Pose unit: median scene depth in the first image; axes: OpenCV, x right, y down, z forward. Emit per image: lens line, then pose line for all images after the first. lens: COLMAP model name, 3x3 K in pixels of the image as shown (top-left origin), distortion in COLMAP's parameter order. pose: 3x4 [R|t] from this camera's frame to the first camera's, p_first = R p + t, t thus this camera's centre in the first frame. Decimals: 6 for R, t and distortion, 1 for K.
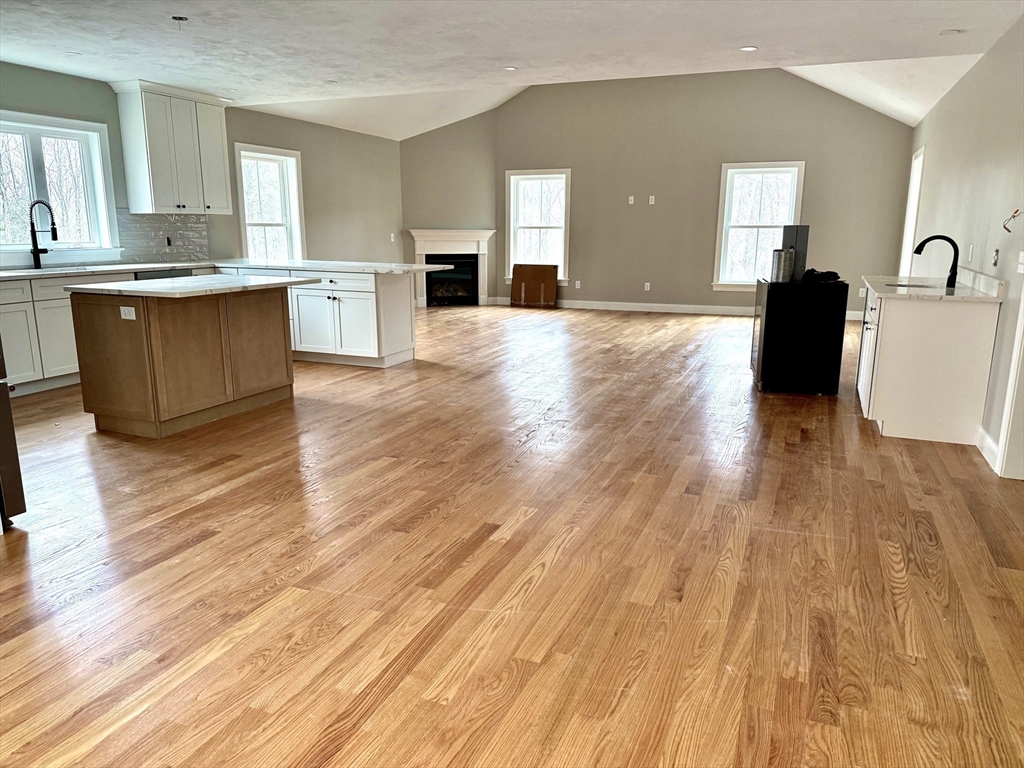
lens RADIAL K [[723.0, 0, 512.0], [0, 723.0, 384.0], [0, 0, 1]] dist [0.107280, -0.166683]
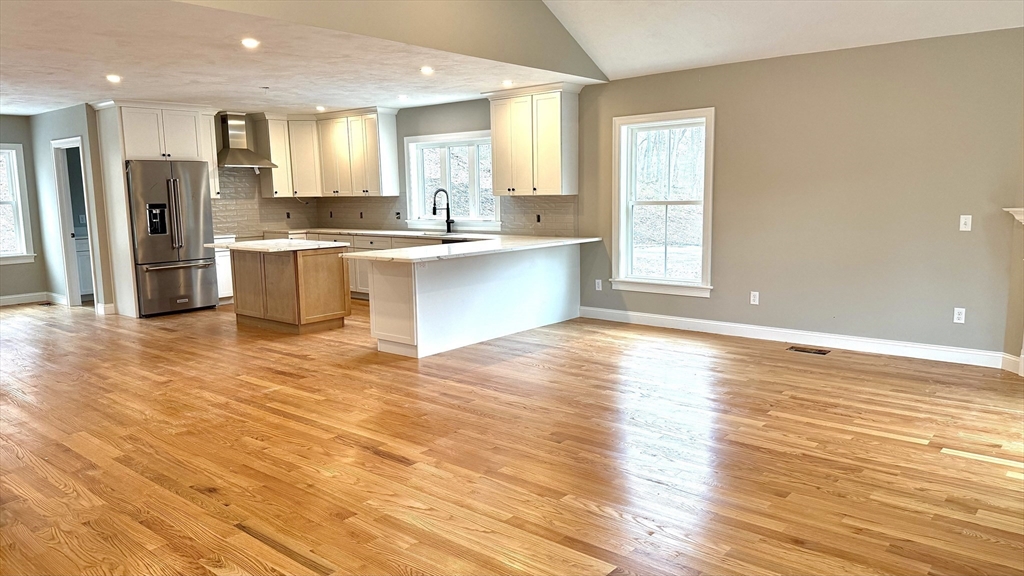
lens RADIAL K [[716.6, 0, 512.0], [0, 716.6, 288.0], [0, 0, 1]] dist [0.122642, -0.200269]
pose [[-0.305932, 0.131751, -0.942893, 0.696020], [-0.184527, 0.963392, 0.194487, -0.335890], [0.934000, 0.233489, -0.270421, 1.444427]]
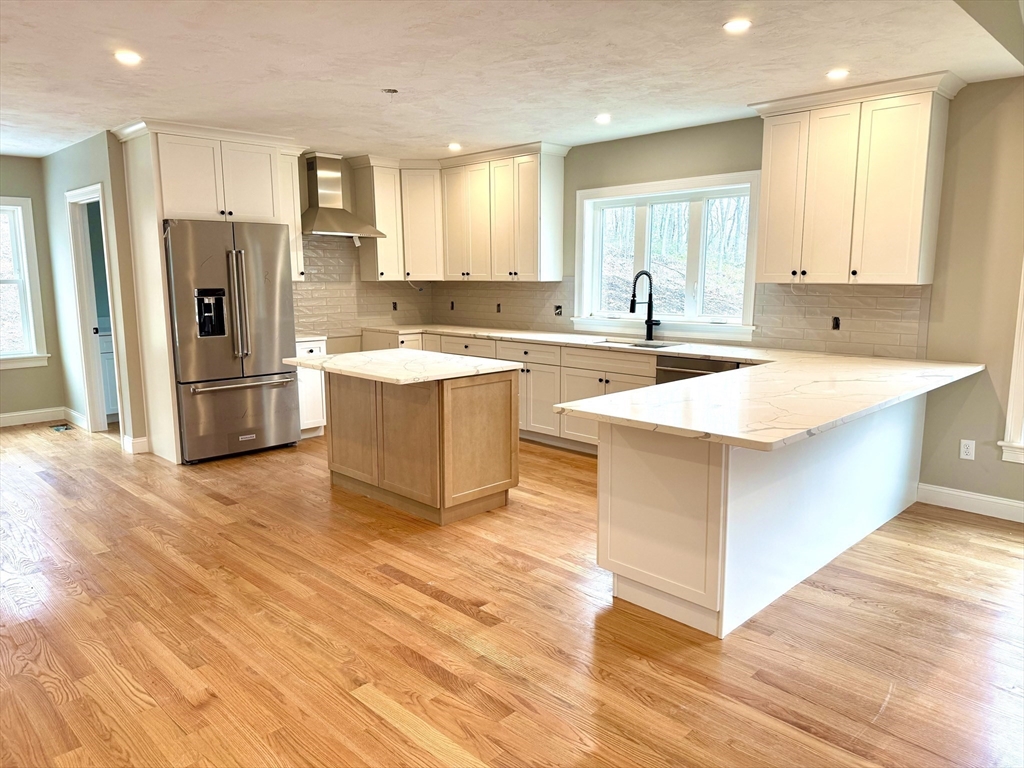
lens RADIAL K [[709.8, 0, 512.0], [0, 709.8, 384.0], [0, 0, 1]] dist [0.150096, -0.240178]
pose [[-0.383654, 0.142374, -0.912436, 0.282825], [-0.193450, 0.953732, 0.230158, -0.264047], [0.902988, 0.264812, -0.338360, 1.086597]]
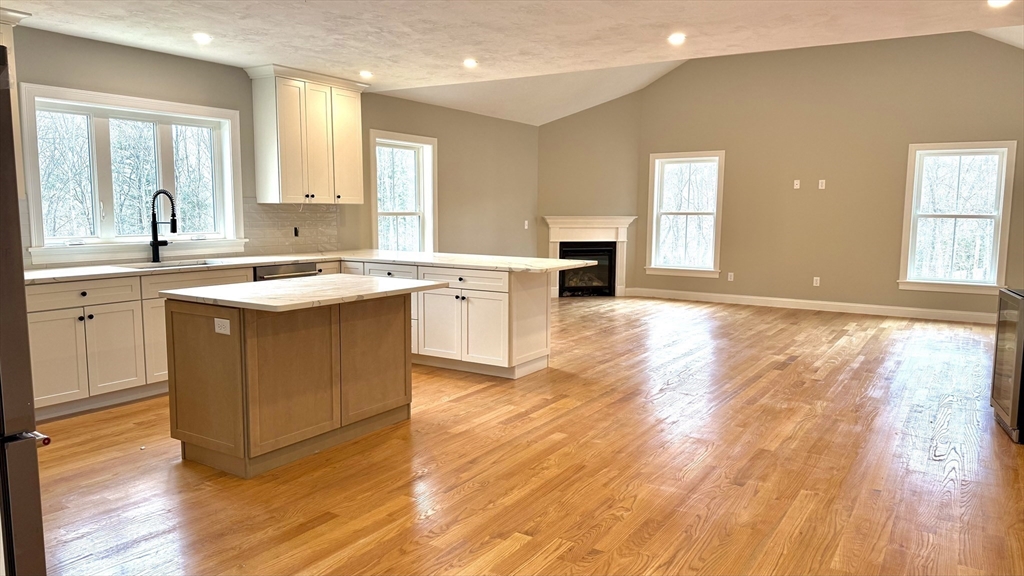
lens RADIAL K [[716.6, 0, 512.0], [0, 716.6, 288.0], [0, 0, 1]] dist [0.122642, -0.200269]
pose [[0.985069, 0.023029, -0.170611, -0.036922], [-0.040048, 0.994479, -0.096994, -0.047983], [0.167435, 0.102378, 0.980553, 0.155365]]
